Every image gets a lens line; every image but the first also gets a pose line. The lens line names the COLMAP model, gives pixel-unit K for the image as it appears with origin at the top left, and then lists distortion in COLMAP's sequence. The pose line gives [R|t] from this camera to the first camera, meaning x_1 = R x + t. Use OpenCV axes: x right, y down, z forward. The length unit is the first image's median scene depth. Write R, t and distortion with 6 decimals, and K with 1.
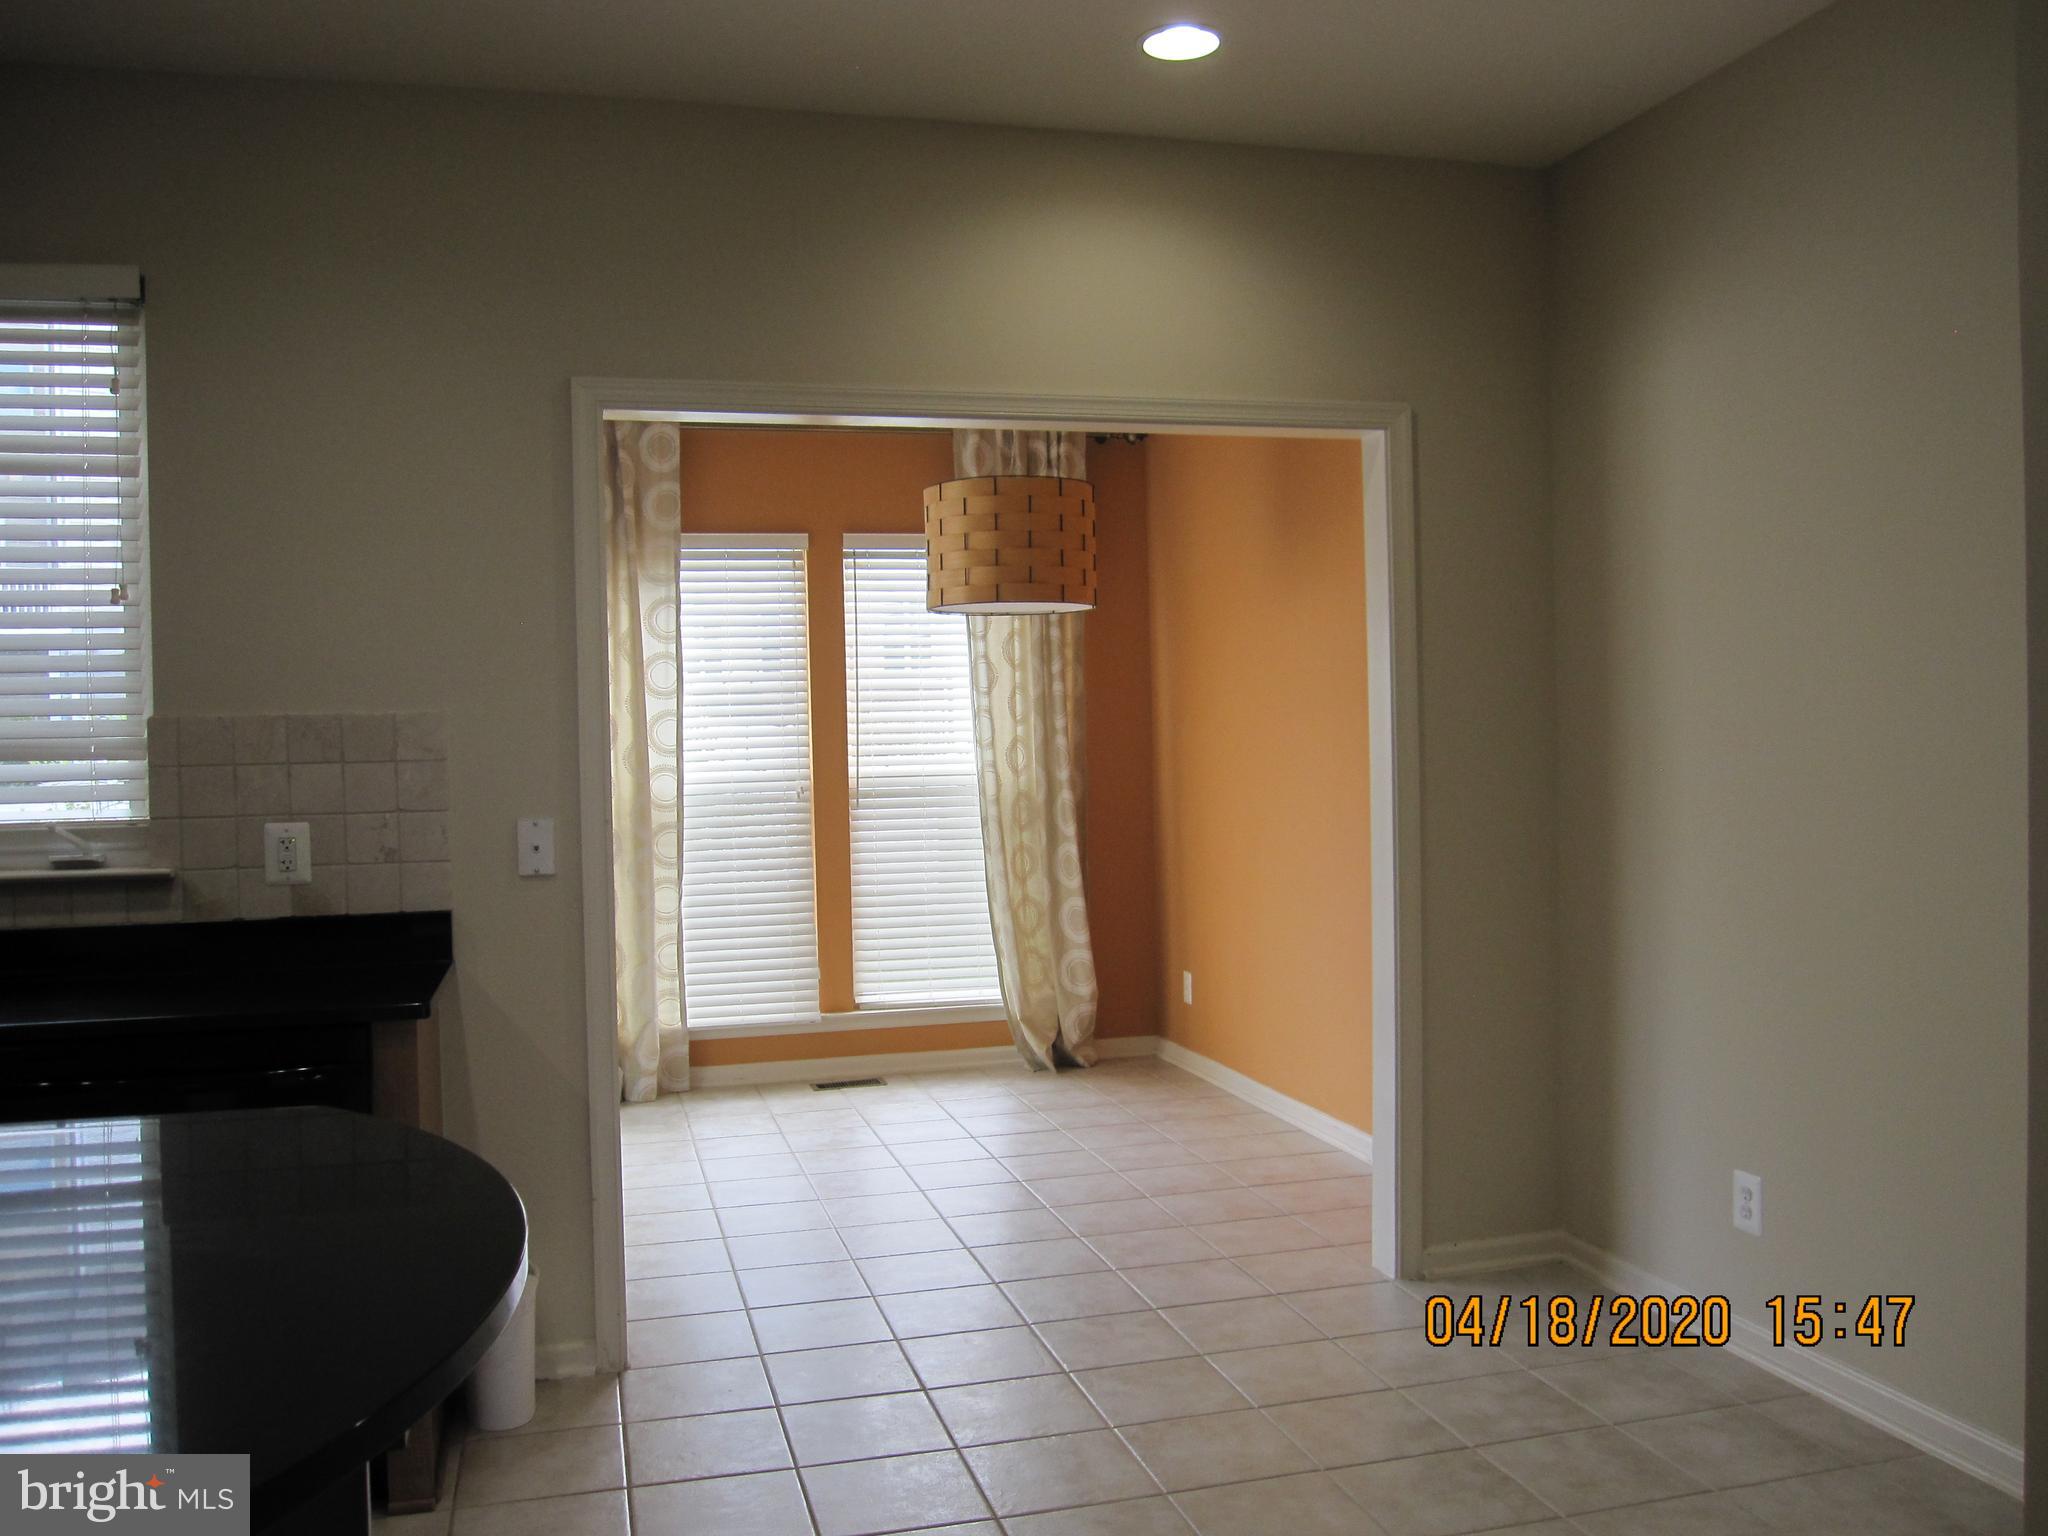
lens RADIAL K [[1675.7, 0, 1024.0], [0, 1675.7, 755.9], [0, 0, 1]] dist [-0.067109, 0.035907]
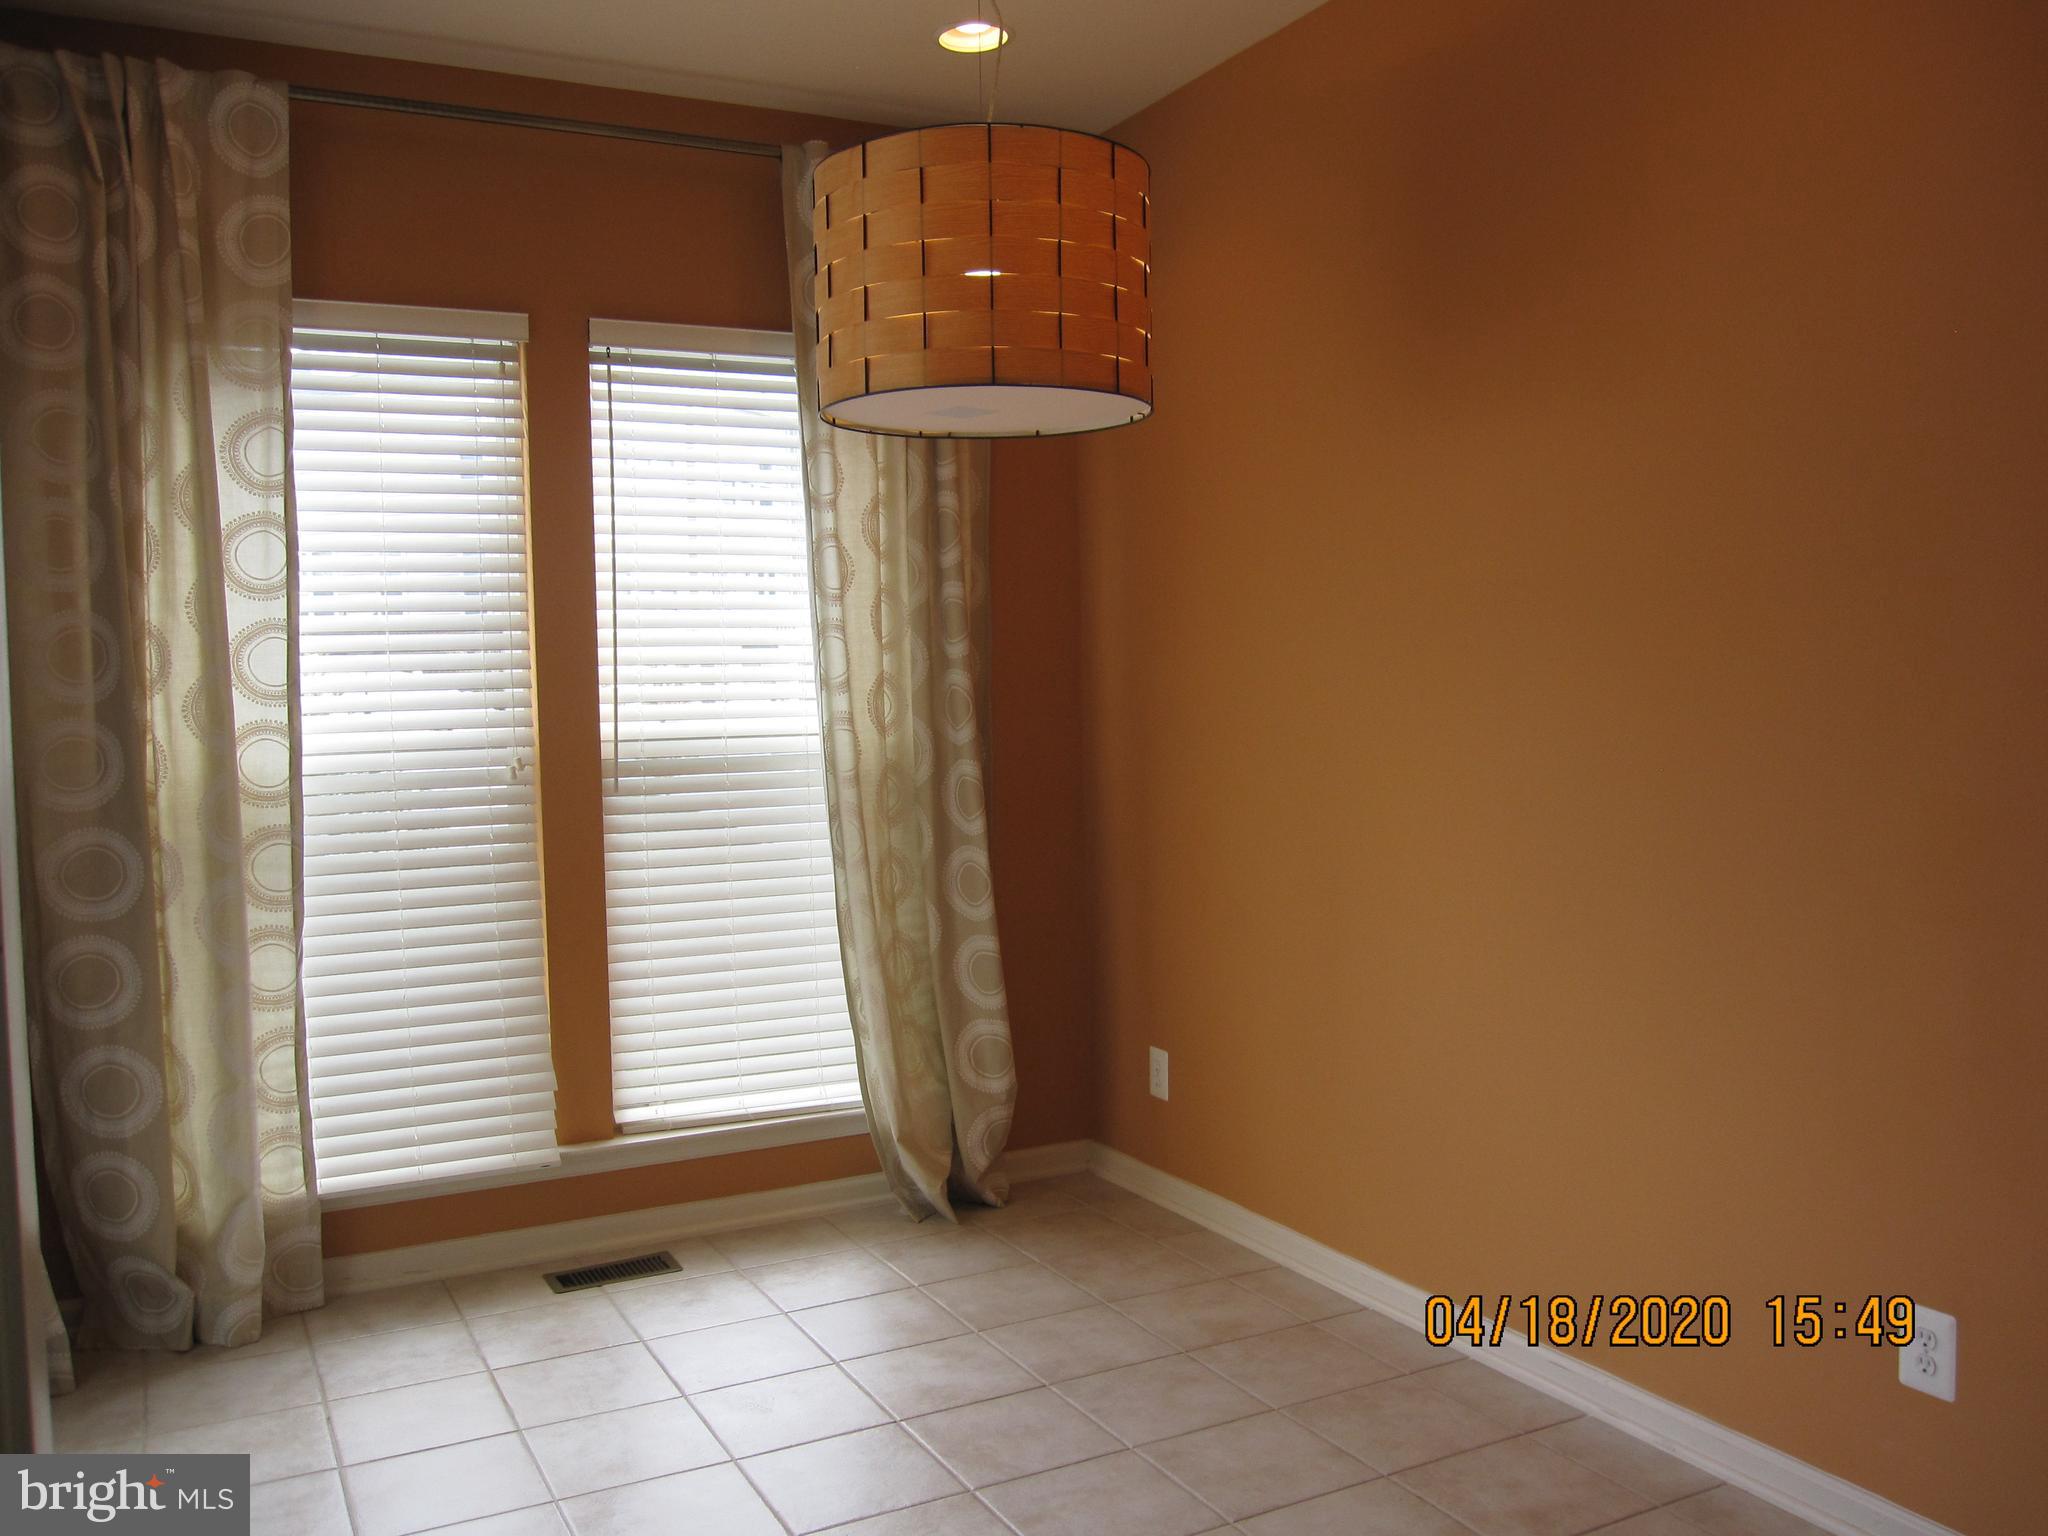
lens RADIAL K [[1675.7, 0, 1030.0], [0, 1675.7, 769.1], [0, 0, 1]] dist [-0.067109, 0.035907]
pose [[0.977074, -0.007285, 0.212774, -0.082714], [-0.001061, 0.999235, 0.039087, -0.000259], [-0.212896, -0.038416, 0.976319, 0.402460]]
